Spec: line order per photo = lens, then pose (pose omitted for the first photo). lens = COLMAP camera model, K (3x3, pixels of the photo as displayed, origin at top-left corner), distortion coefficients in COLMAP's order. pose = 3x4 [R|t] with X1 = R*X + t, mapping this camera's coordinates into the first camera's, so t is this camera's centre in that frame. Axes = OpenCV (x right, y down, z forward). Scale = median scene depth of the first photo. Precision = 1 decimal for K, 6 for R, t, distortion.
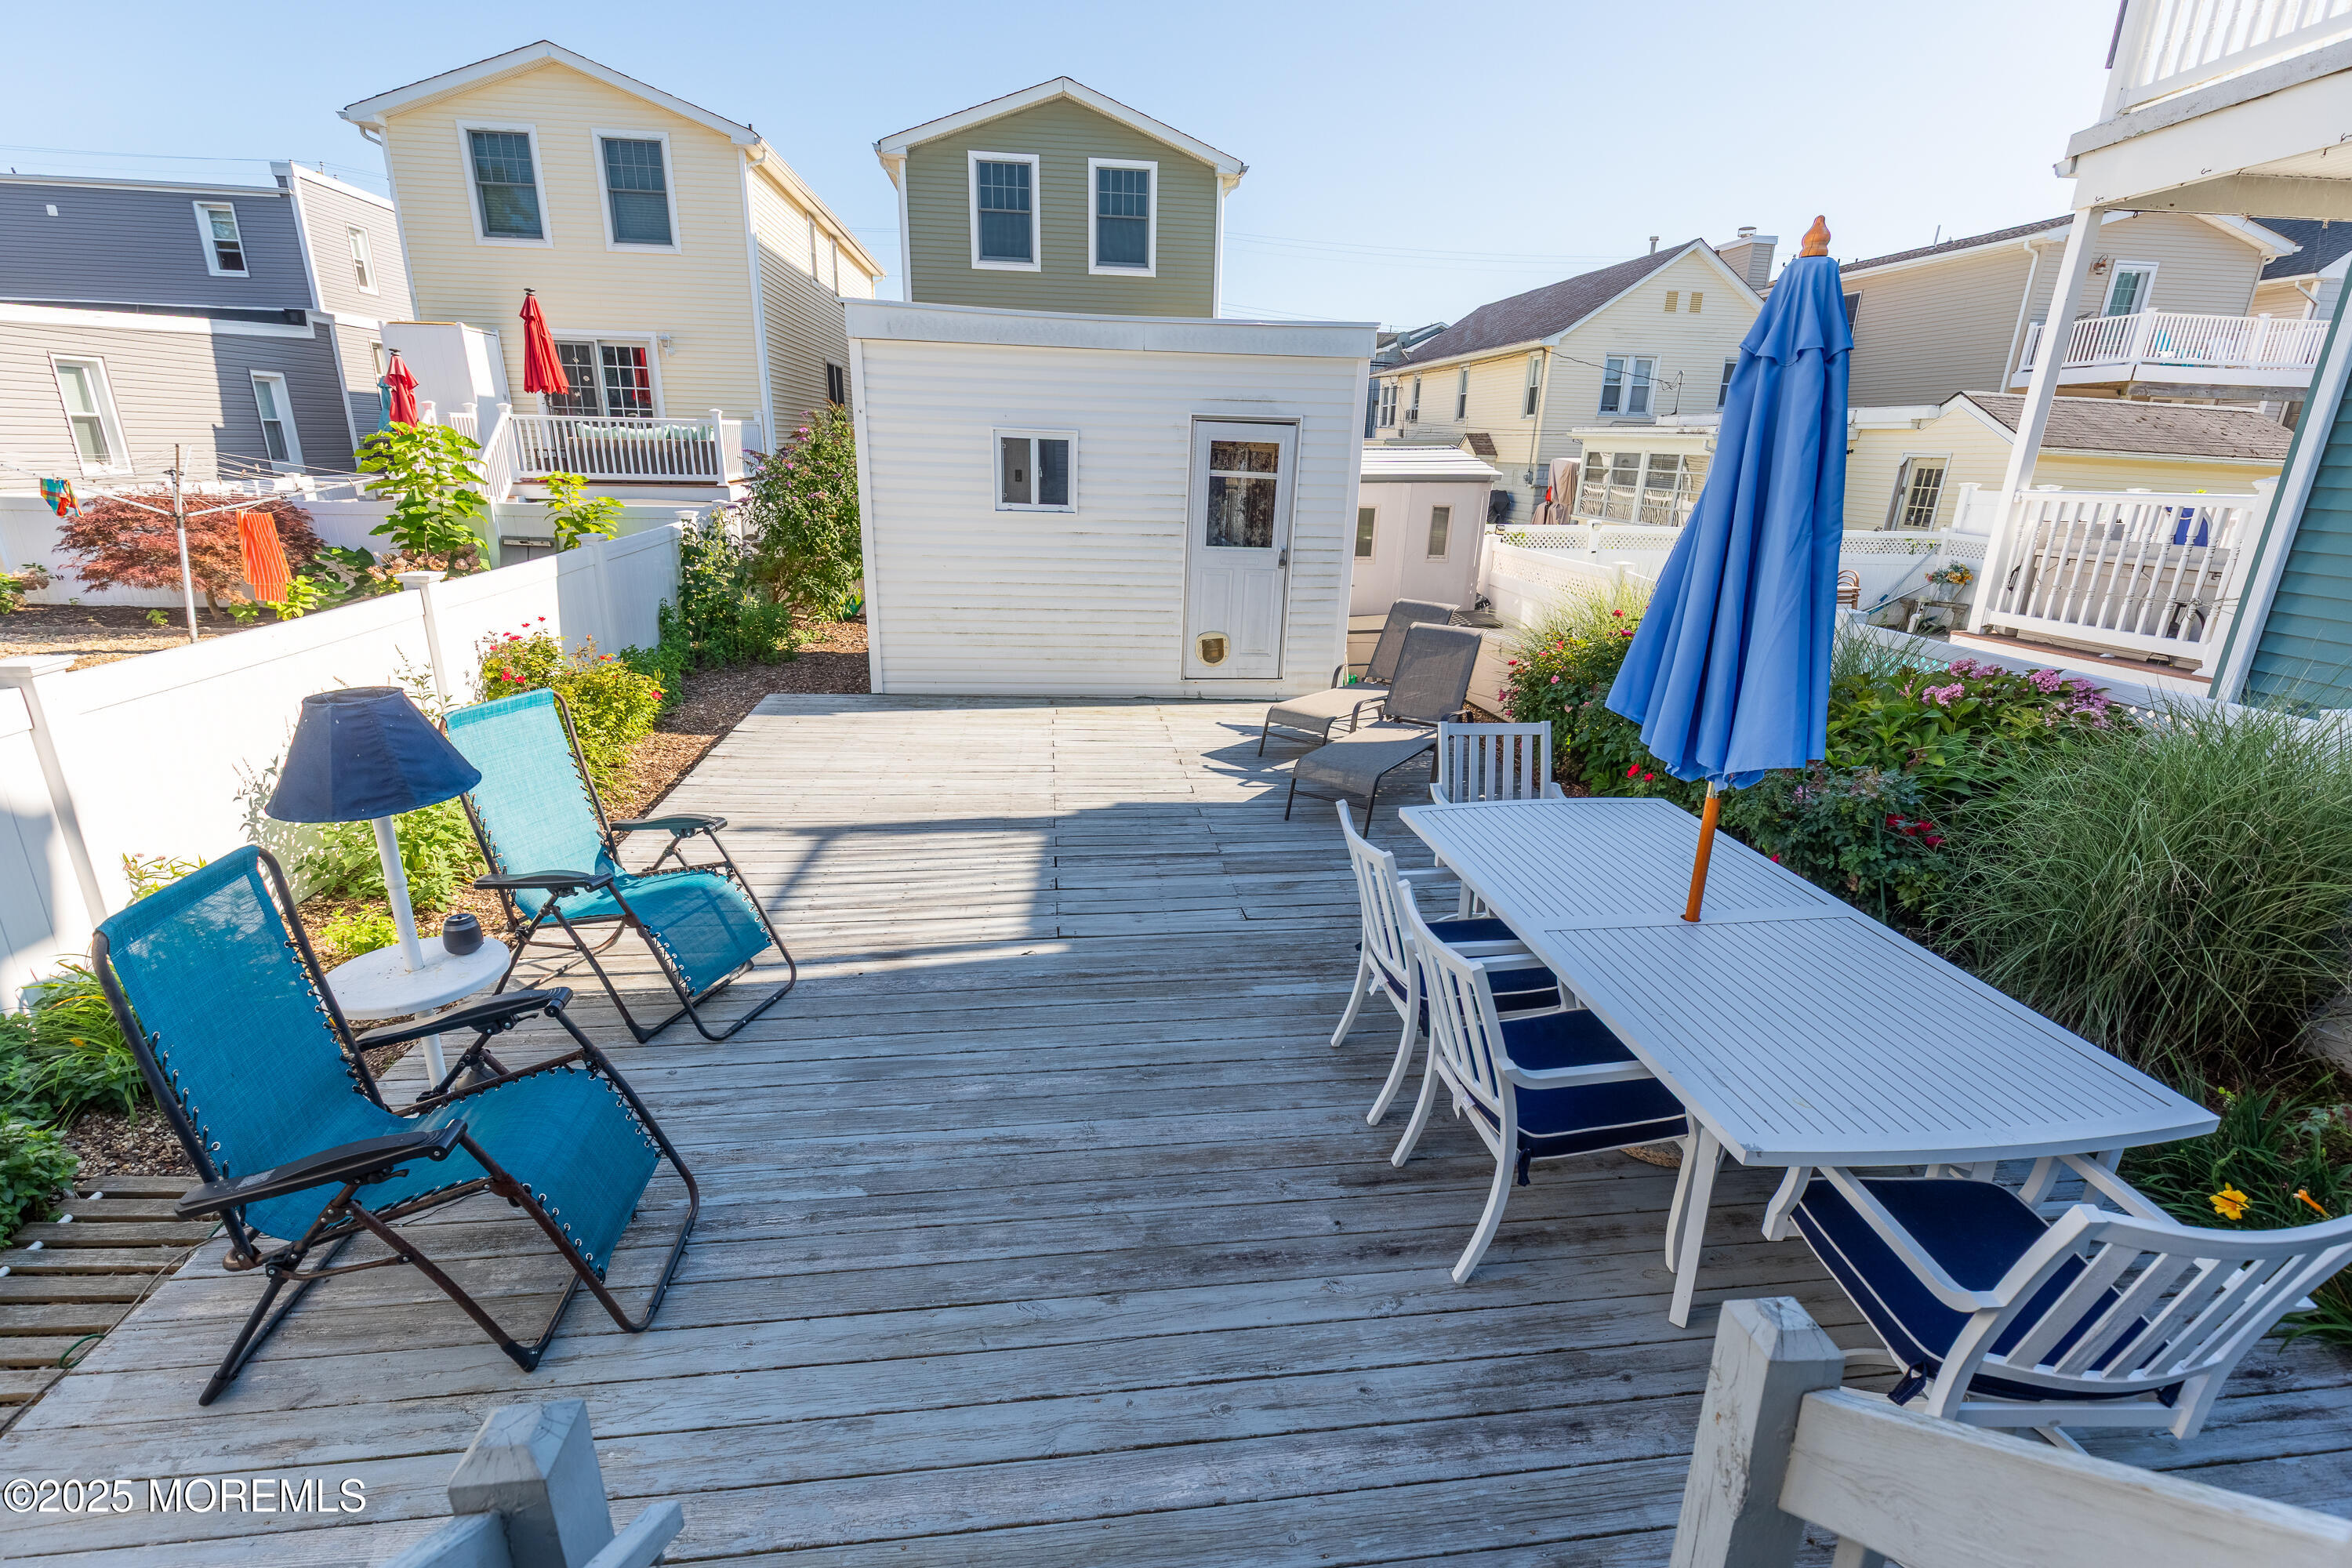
lens RADIAL K [[1047.4, 0, 1165.1], [0, 1047.4, 784.1], [0, 0, 1]] dist [0.005499, -0.000669]
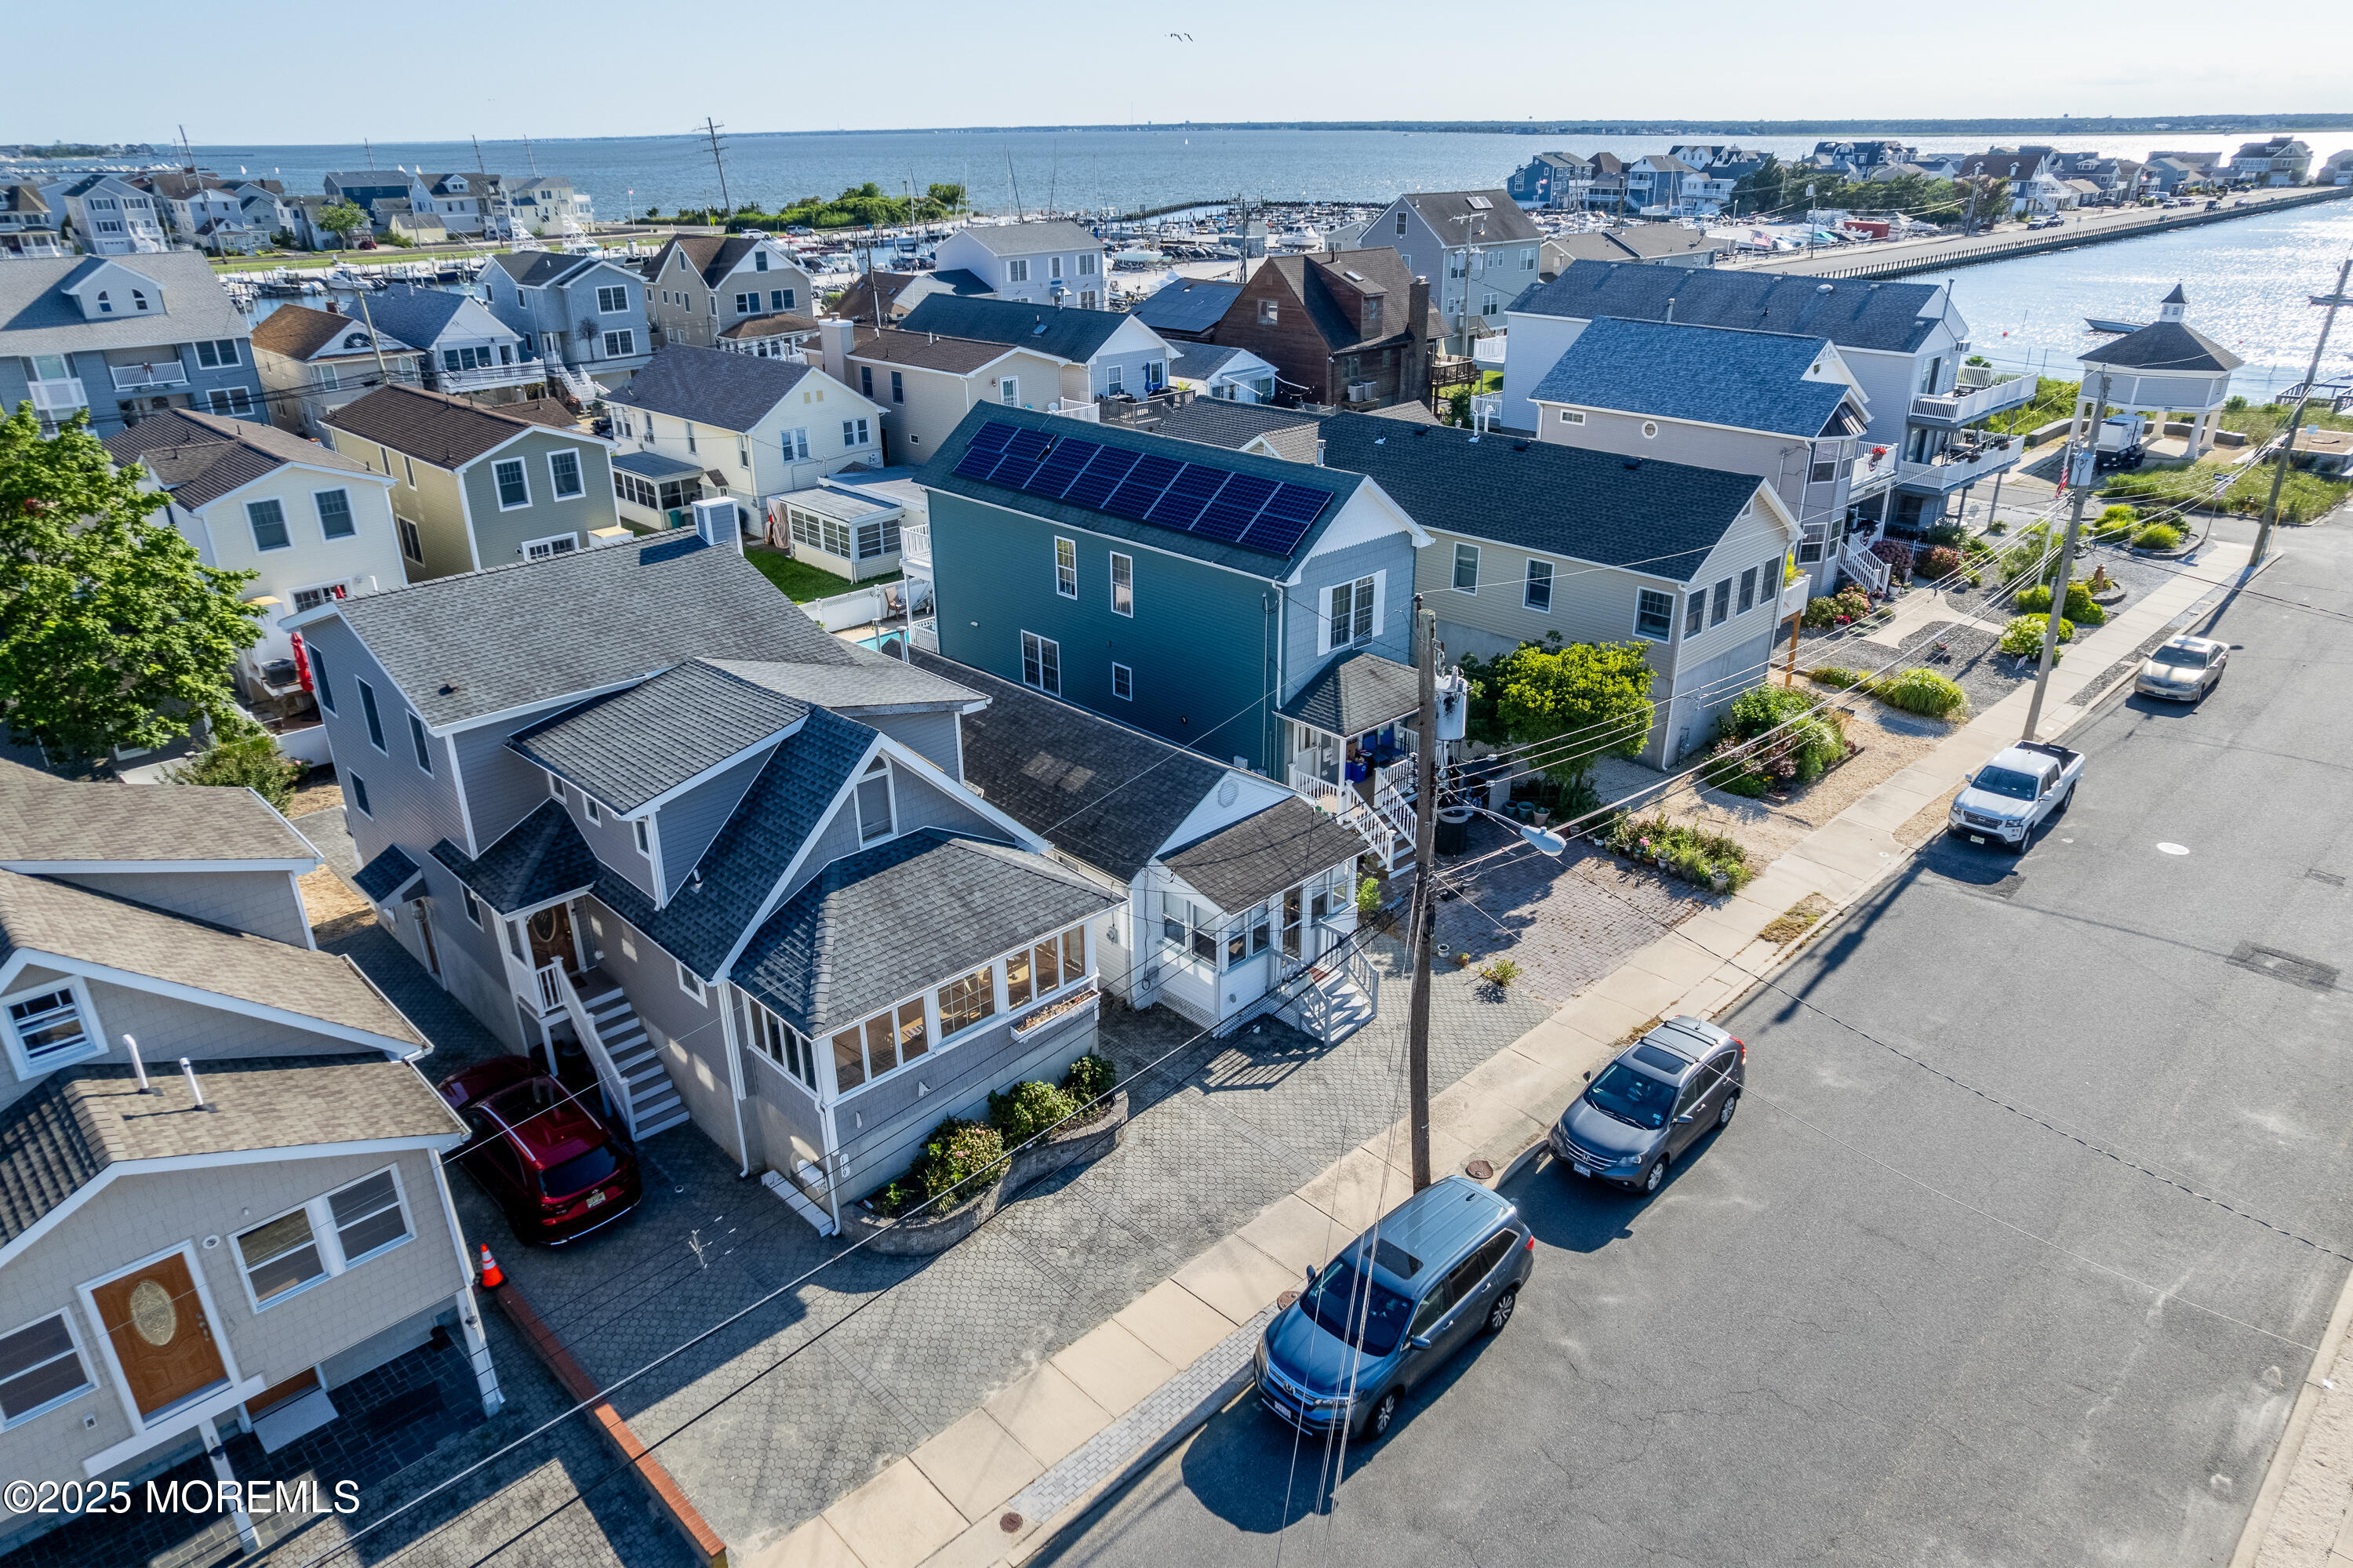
lens RADIAL K [[1500.8, 0, 1182.4], [0, 1500.8, 782.2], [0, 0, 1]] dist [-0.079574, 0.074146]
pose [[0.786386, -0.273141, 0.554068, -1.862478], [0.214202, 0.961855, 0.170155, -0.403275], [-0.579410, -0.015125, 0.814896, -4.510374]]
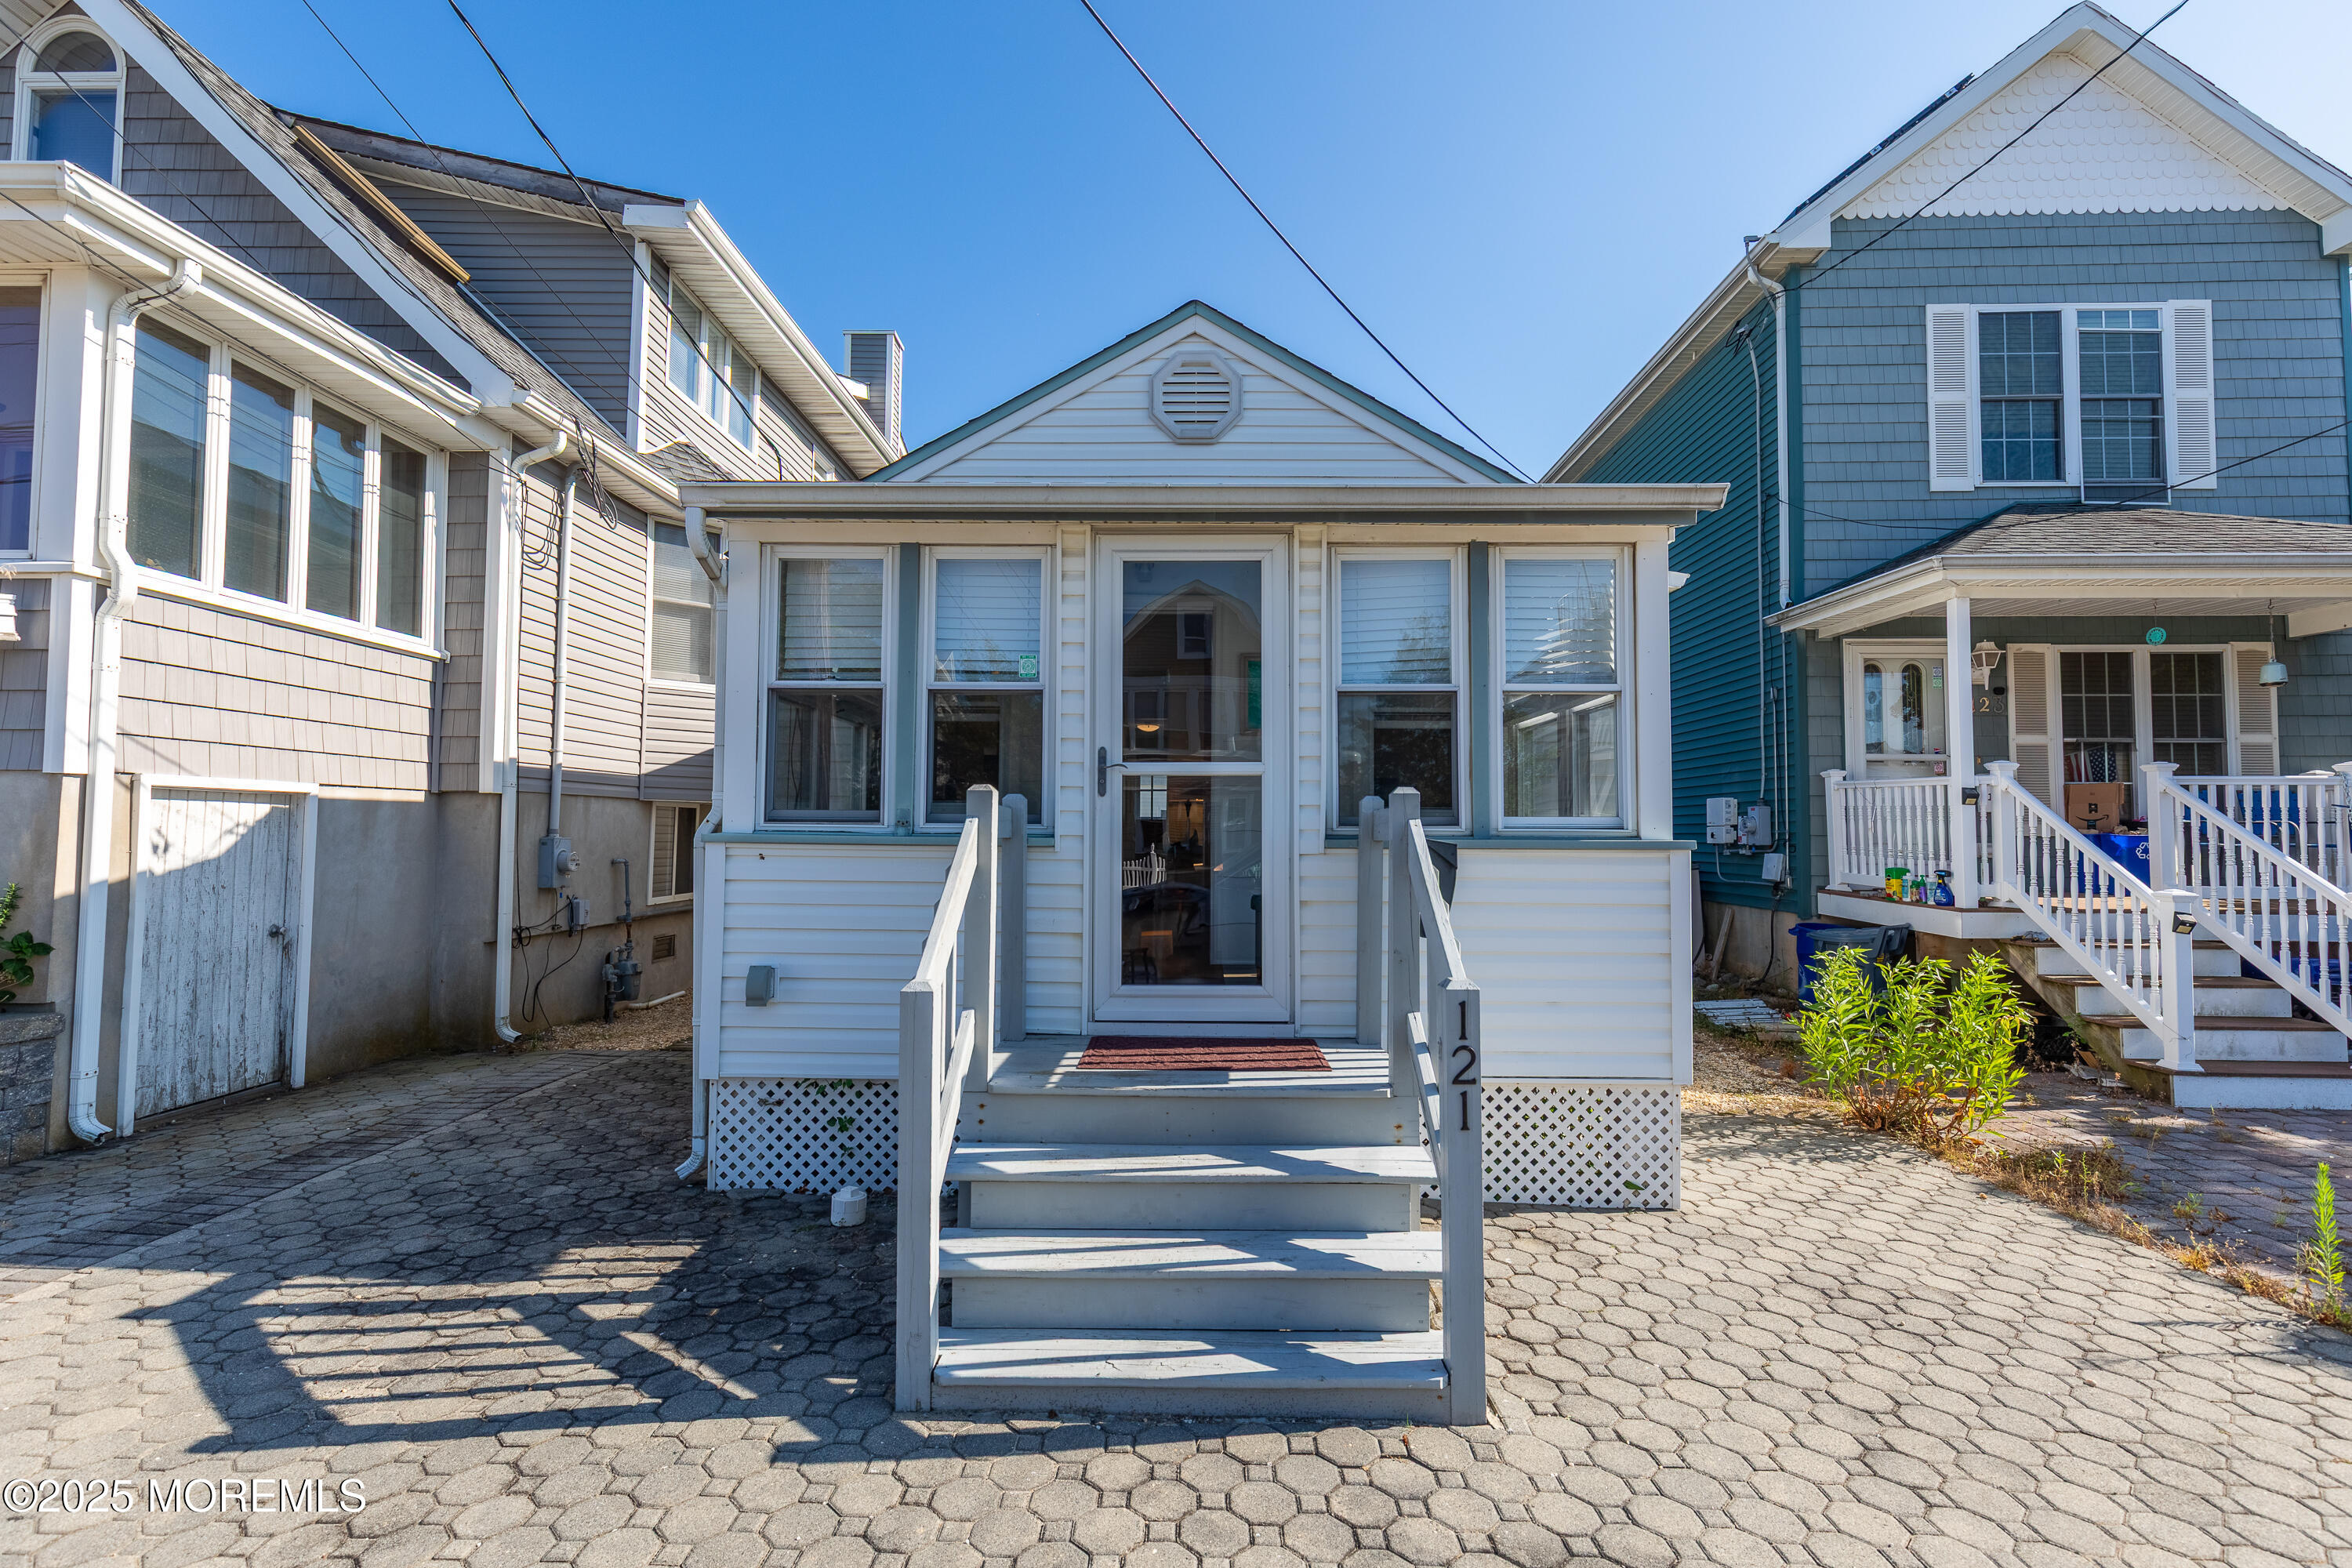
lens RADIAL K [[1055.9, 0, 1177.5], [0, 1055.9, 786.8], [0, 0, 1]] dist [-0.000454, 0.000008]
pose [[0.991186, -0.024674, -0.130163, 0.308488], [-0.022444, 0.937028, -0.348532, 0.790412], [0.130566, 0.348381, 0.928215, -2.218738]]
